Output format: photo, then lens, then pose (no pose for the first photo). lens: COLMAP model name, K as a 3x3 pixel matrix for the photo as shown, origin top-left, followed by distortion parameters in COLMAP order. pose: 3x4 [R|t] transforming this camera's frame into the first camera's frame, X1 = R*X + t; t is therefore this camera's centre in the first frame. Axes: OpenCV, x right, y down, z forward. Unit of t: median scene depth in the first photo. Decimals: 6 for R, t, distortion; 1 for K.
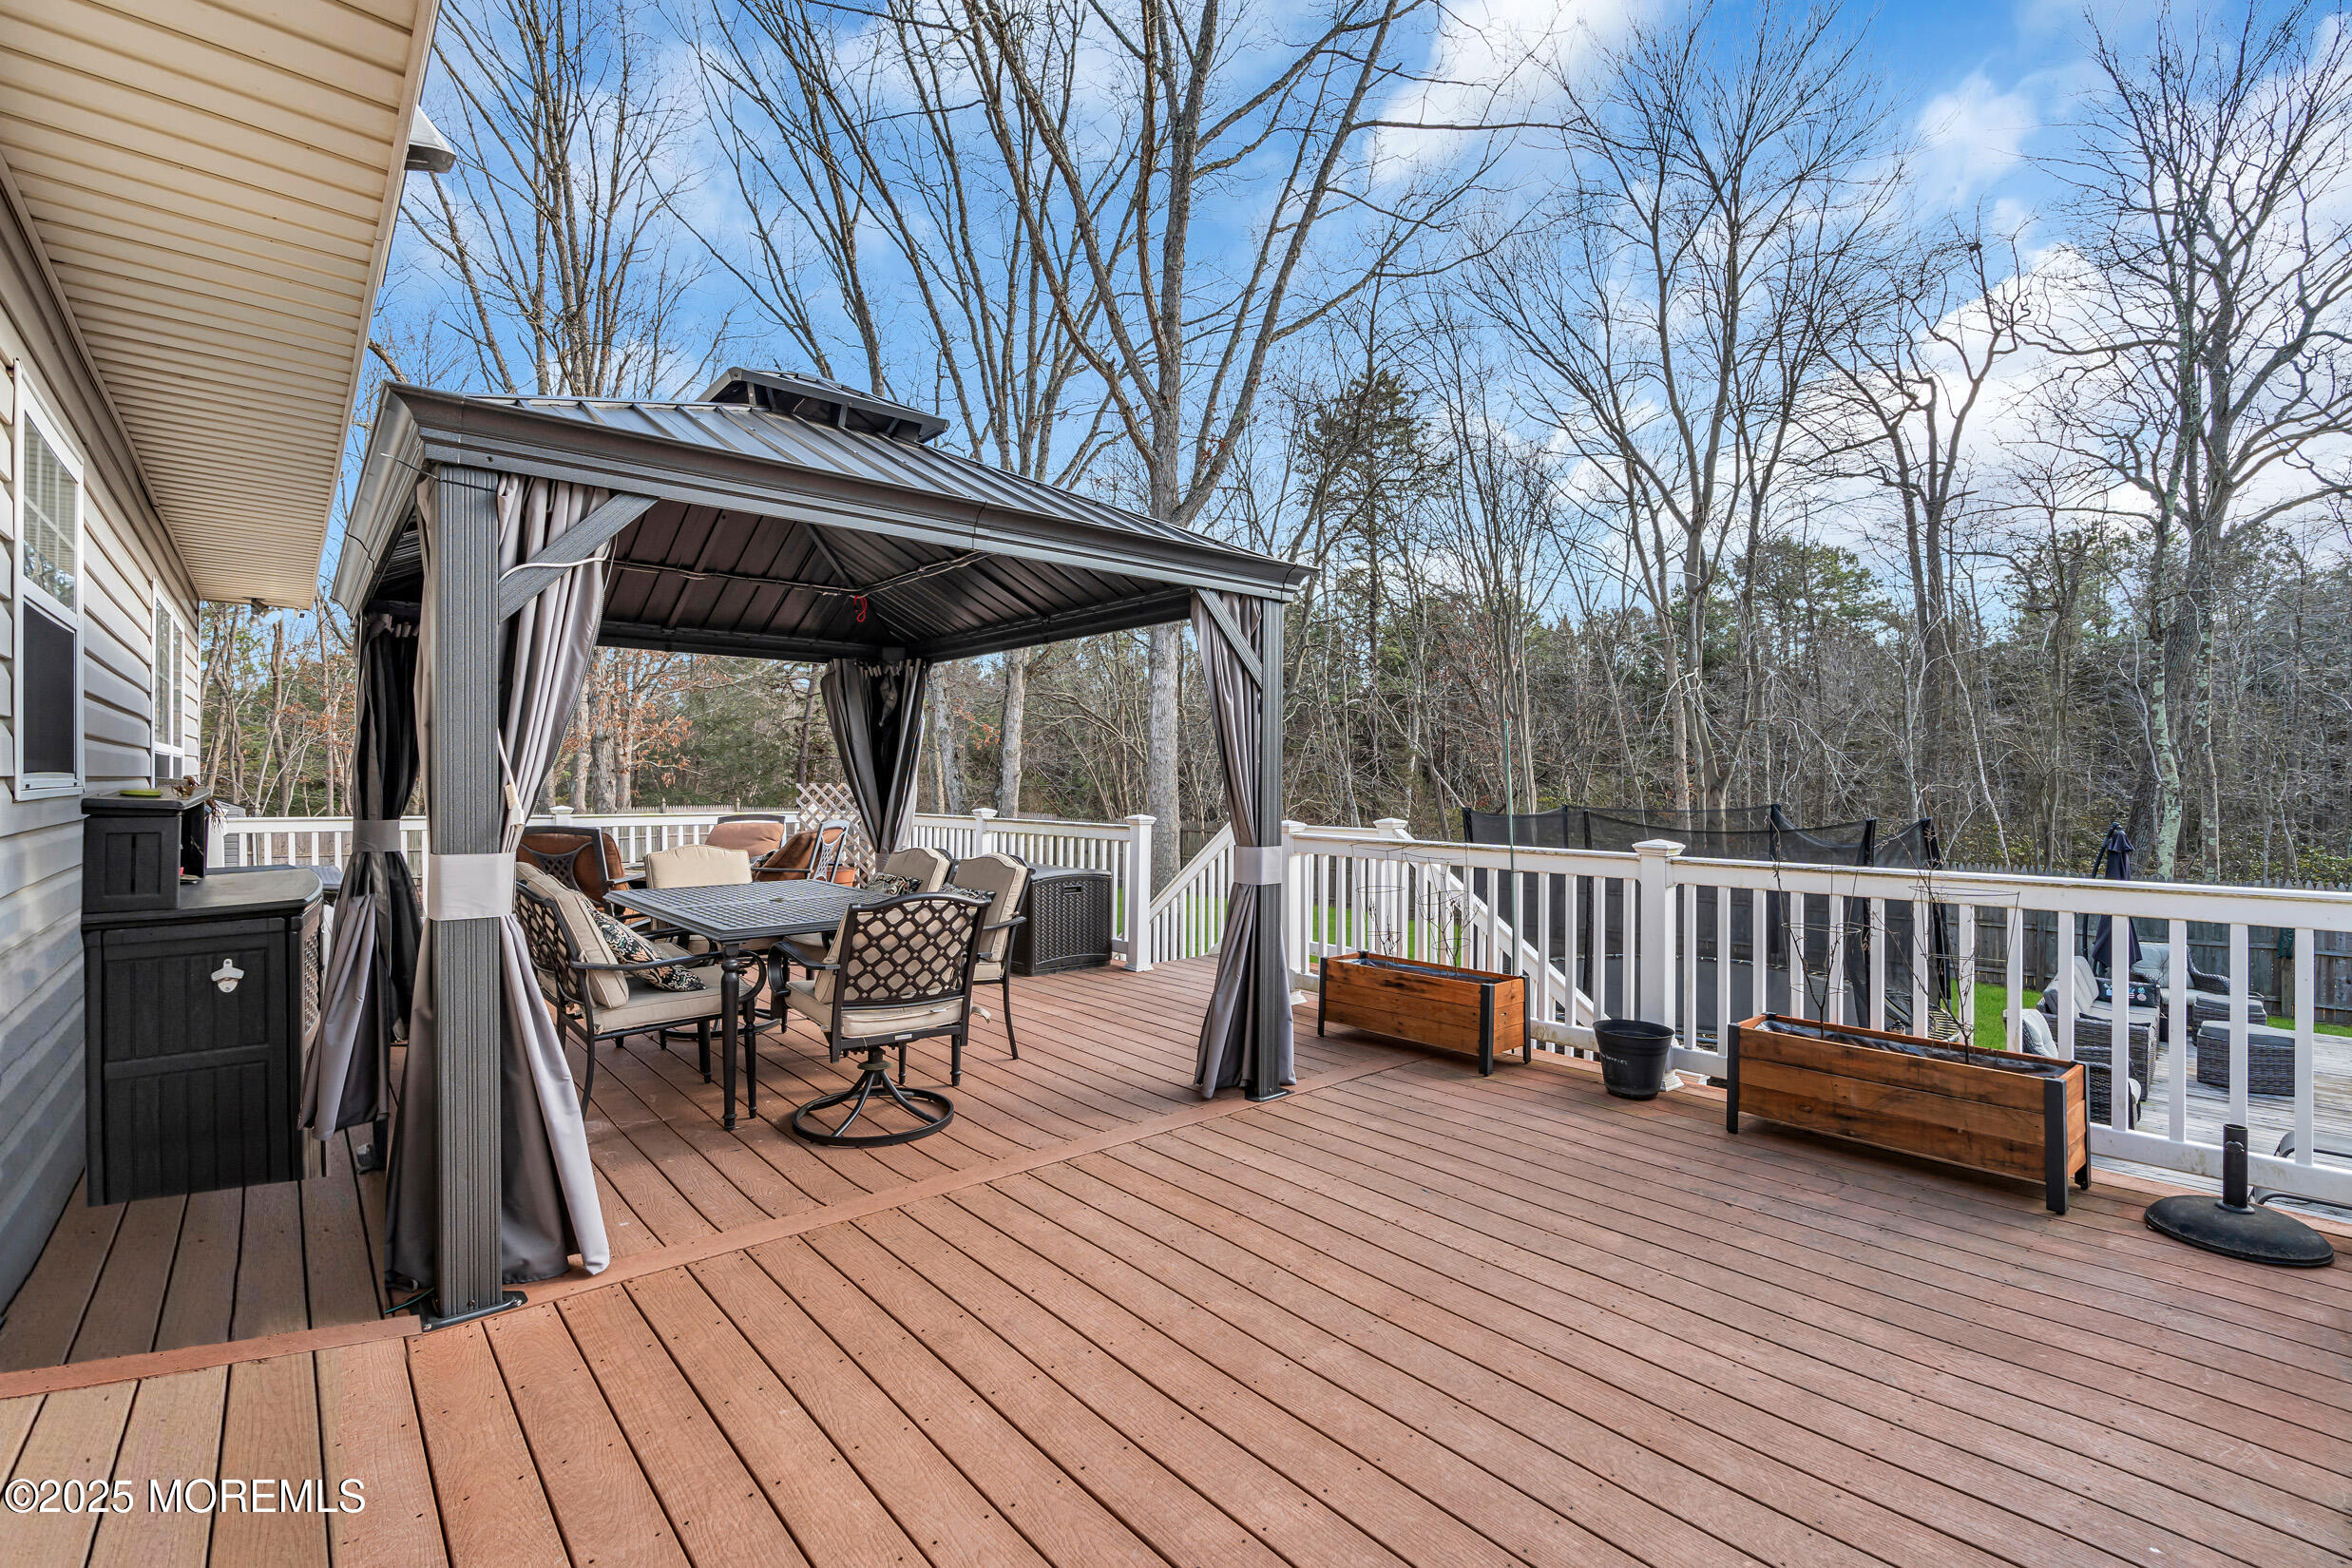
lens RADIAL K [[1067.3, 0, 1177.3], [0, 1067.3, 766.3], [0, 0, 1]] dist [-0.011272, 0.005007]
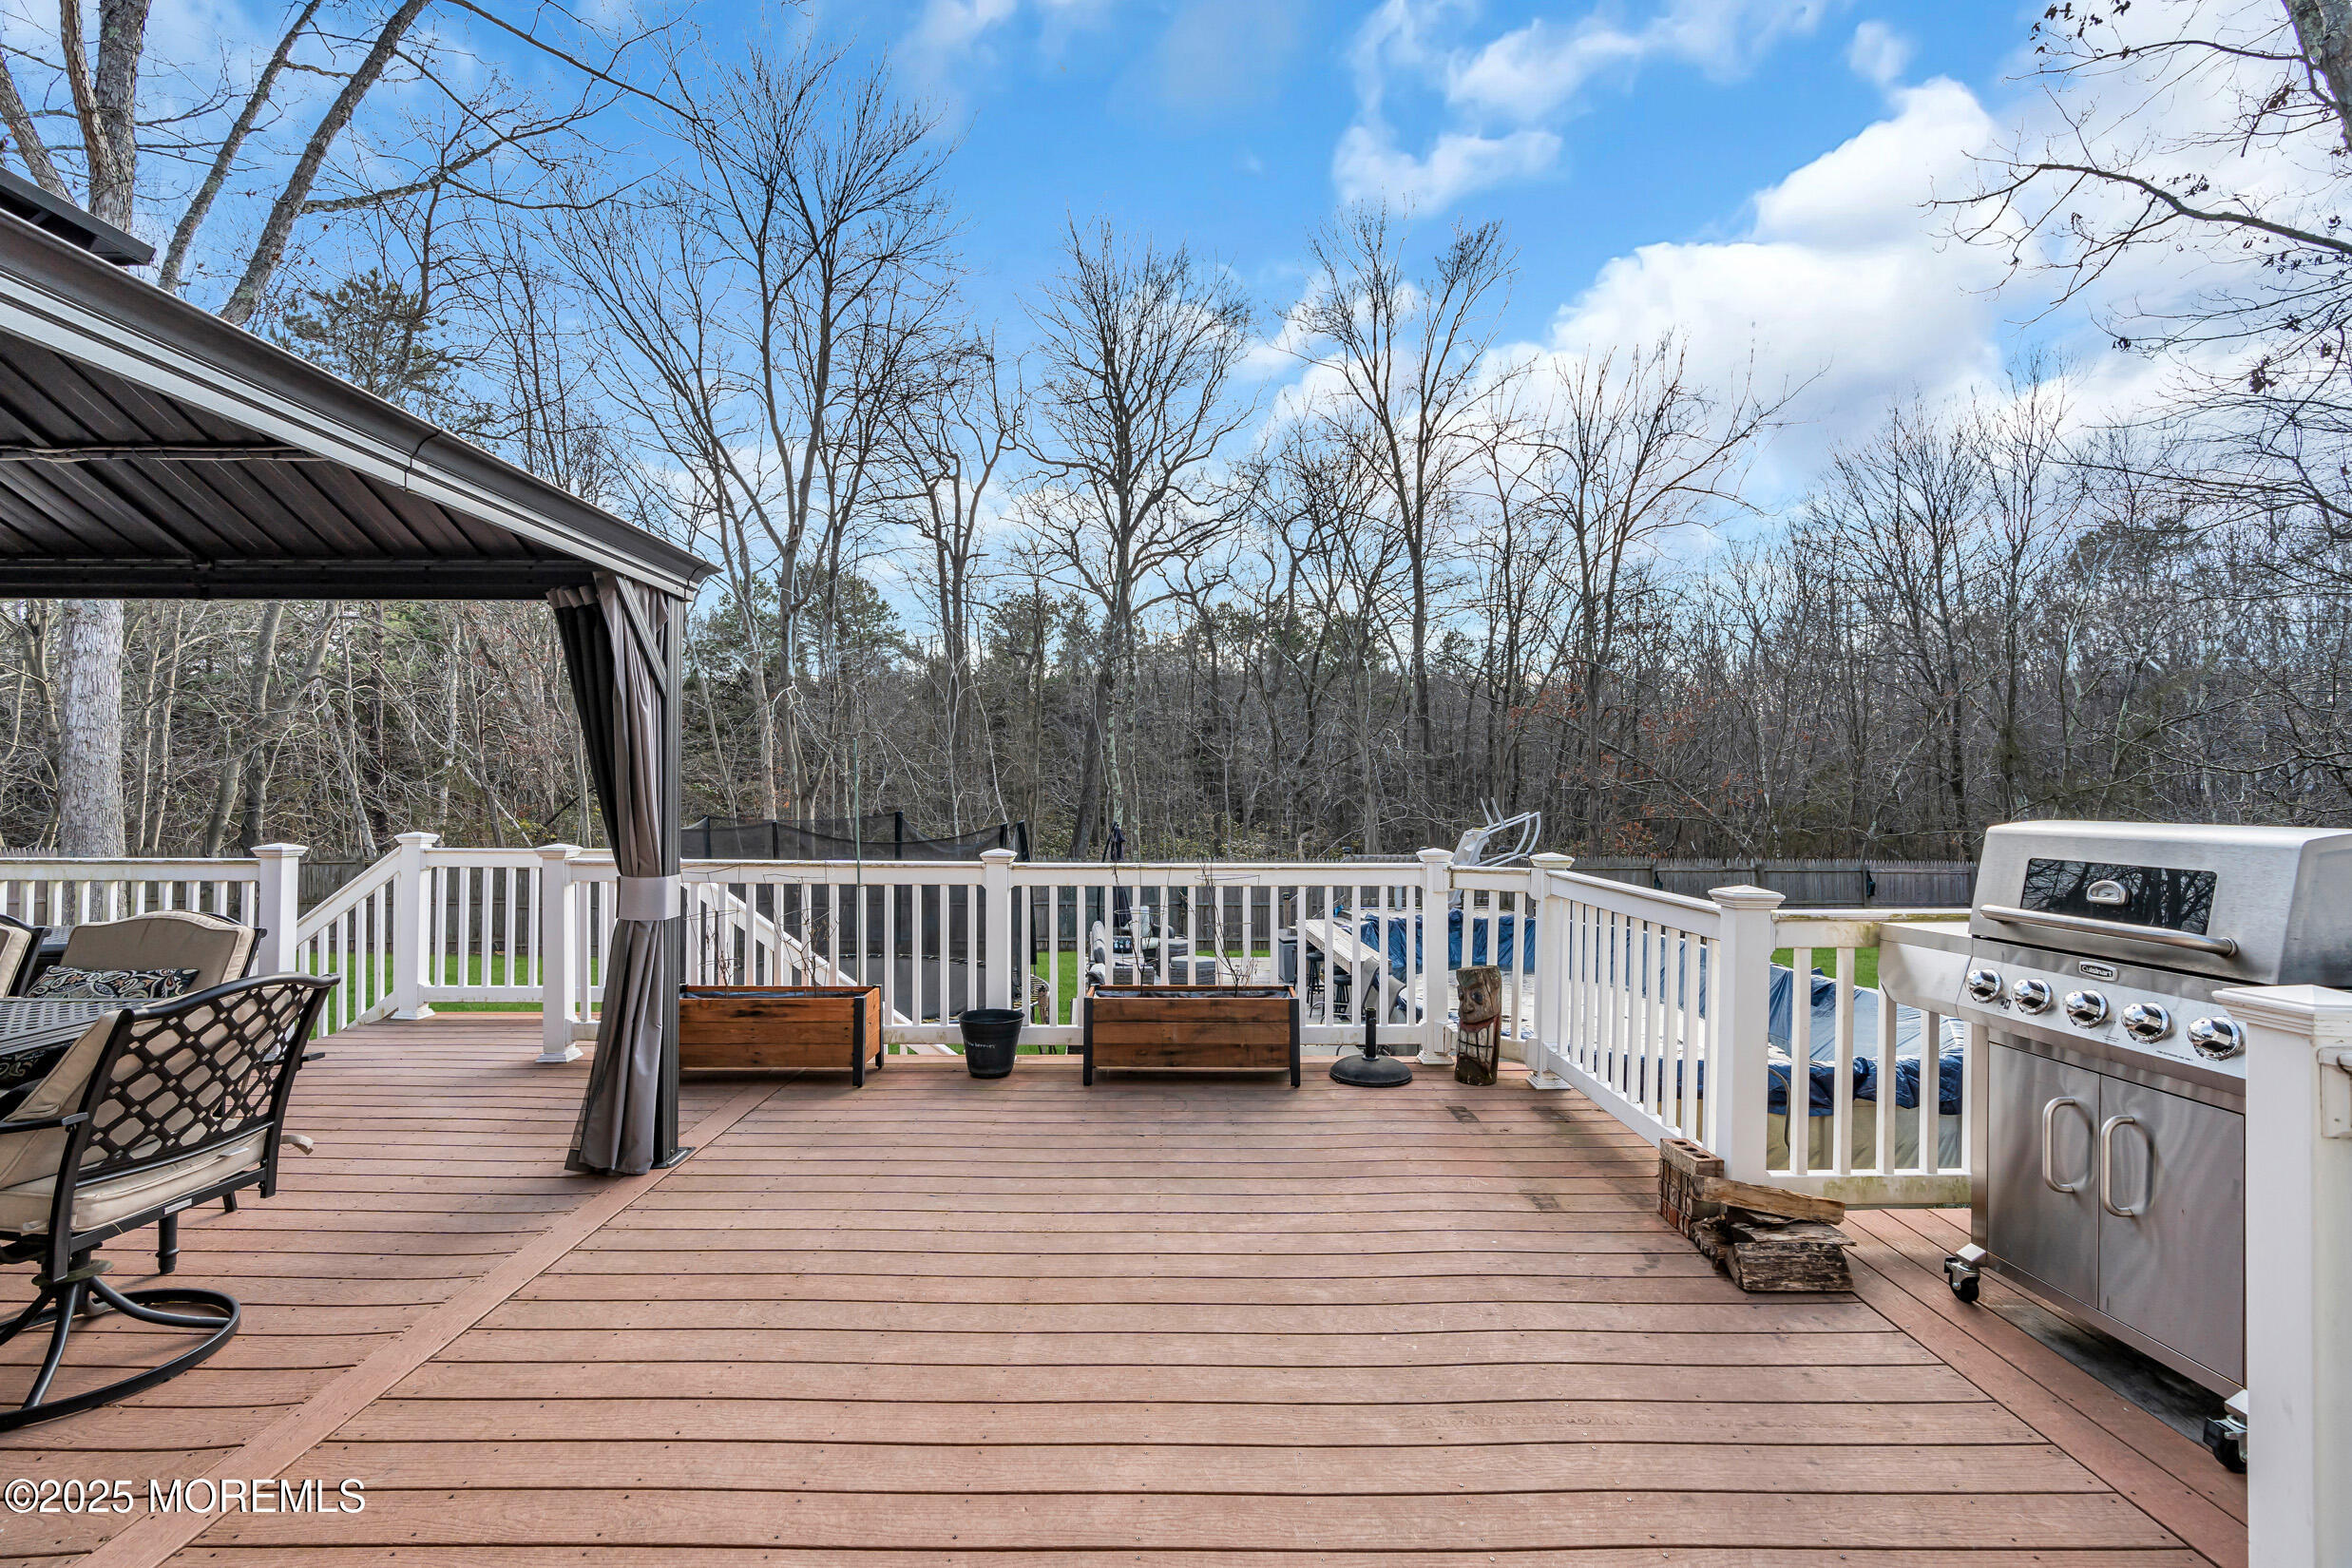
lens RADIAL K [[1067.3, 0, 1193.0], [0, 1067.3, 767.8], [0, 0, 1]] dist [-0.011272, 0.005007]
pose [[0.641115, 0.014630, 0.767305, -0.309666], [-0.011904, 0.999888, -0.009118, -0.011093], [-0.767352, -0.003289, 0.641217, 0.101640]]
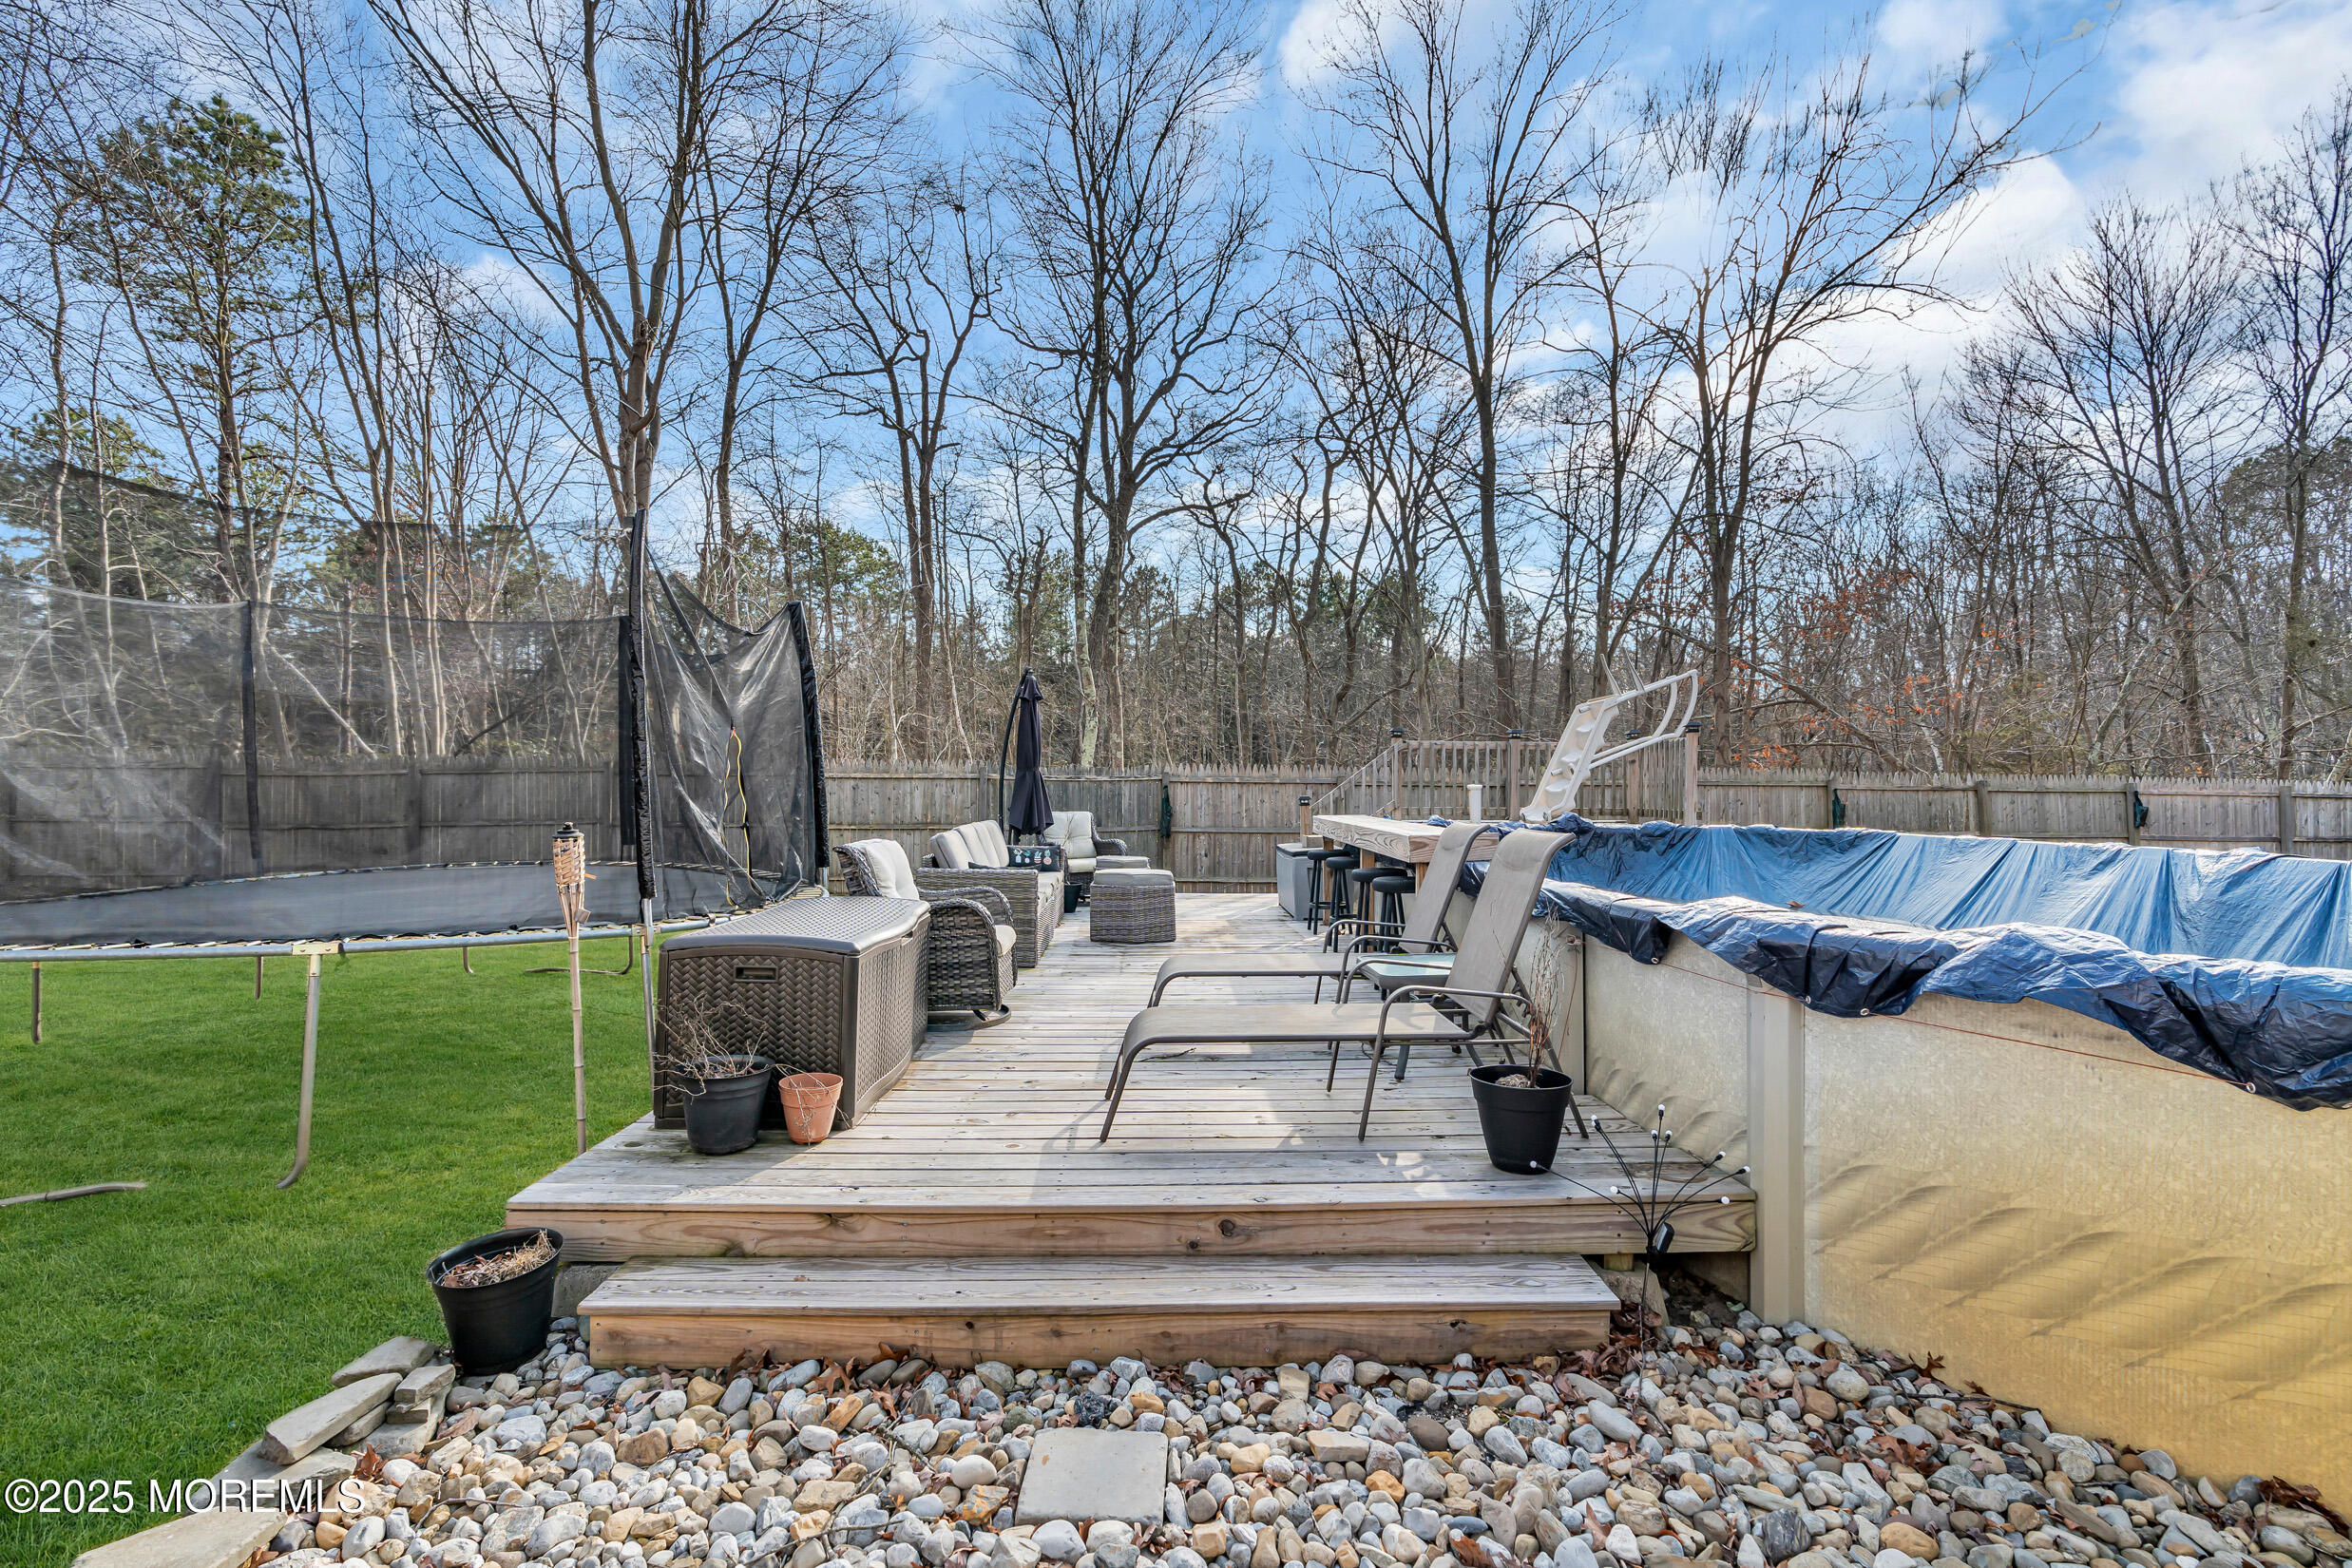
lens RADIAL K [[1067.3, 0, 1168.9], [0, 1067.3, 790.6], [0, 0, 1]] dist [-0.011272, 0.005007]
pose [[0.688079, -0.011404, 0.725546, 0.891711], [-0.006280, 0.999745, 0.021670, 0.367891], [-0.725608, -0.019467, 0.687832, 0.848213]]
